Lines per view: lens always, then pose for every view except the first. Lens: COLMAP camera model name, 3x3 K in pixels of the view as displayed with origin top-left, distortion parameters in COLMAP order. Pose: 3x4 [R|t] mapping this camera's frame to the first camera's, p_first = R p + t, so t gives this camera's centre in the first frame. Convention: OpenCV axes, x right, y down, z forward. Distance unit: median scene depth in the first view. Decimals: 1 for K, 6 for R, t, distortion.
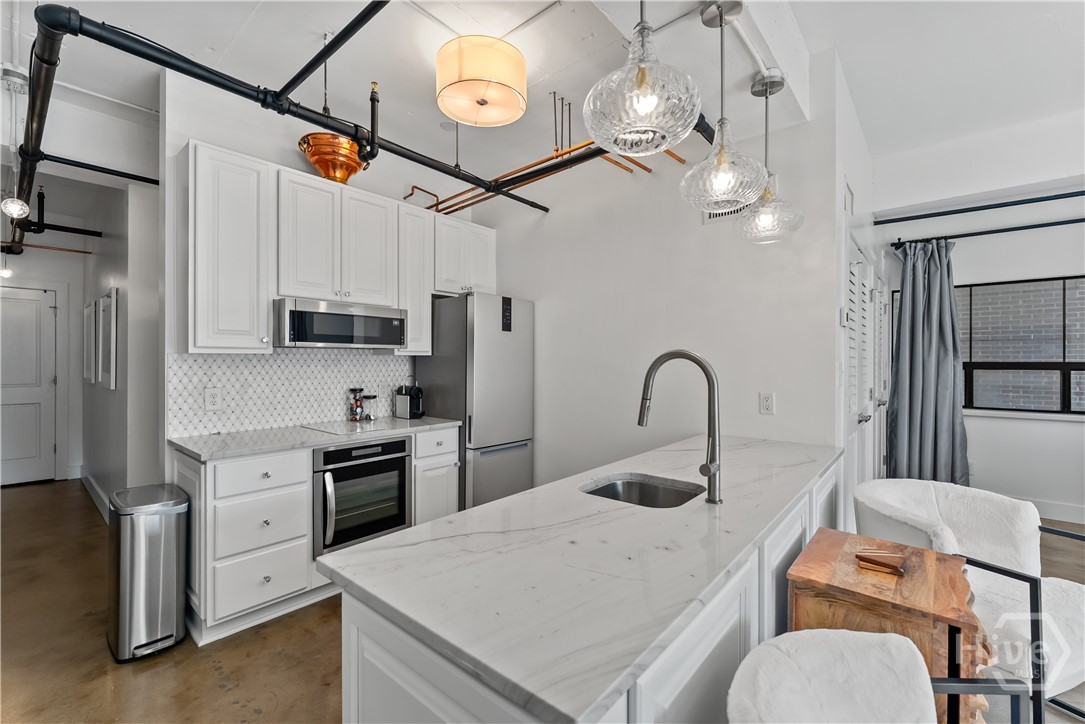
lens RADIAL K [[455.5, 0, 545.9], [0, 455.5, 363.2], [0, 0, 1]] dist [0.001011, 0.000000]
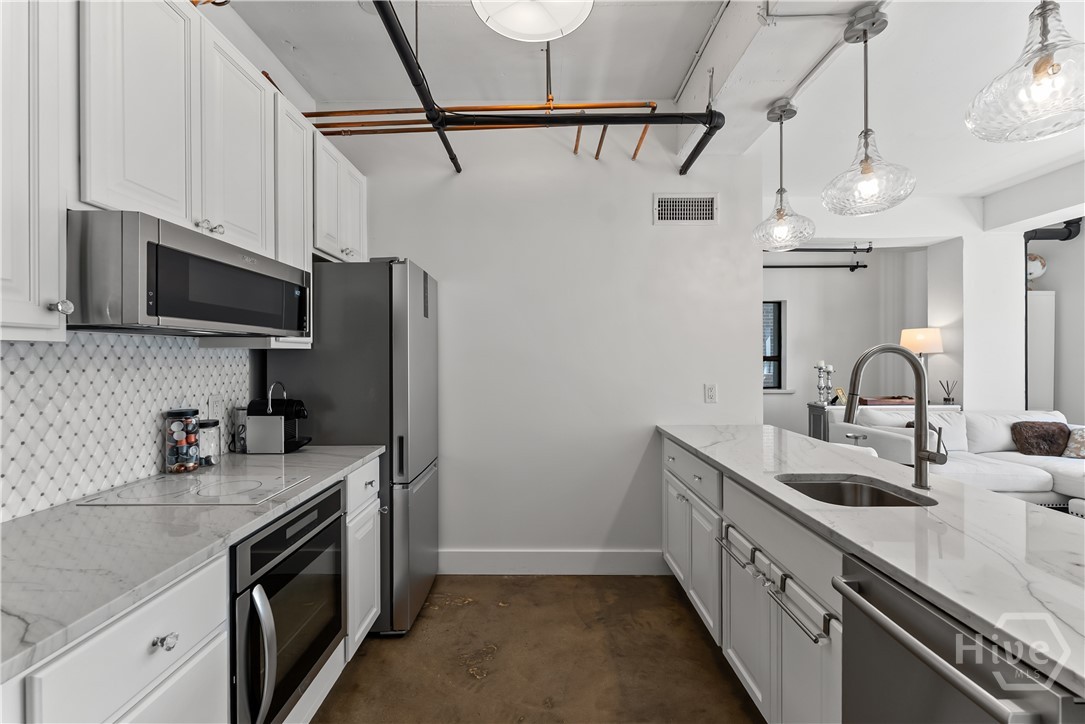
lens RADIAL K [[439.6, 0, 540.6], [0, 439.6, 358.2], [0, 0, 1]] dist [0.000233, 0.000166]
pose [[0.768630, -0.007053, 0.639655, -0.433262], [0.007222, 0.999971, 0.002347, -0.003441], [-0.639653, 0.002815, 0.768659, 0.350619]]
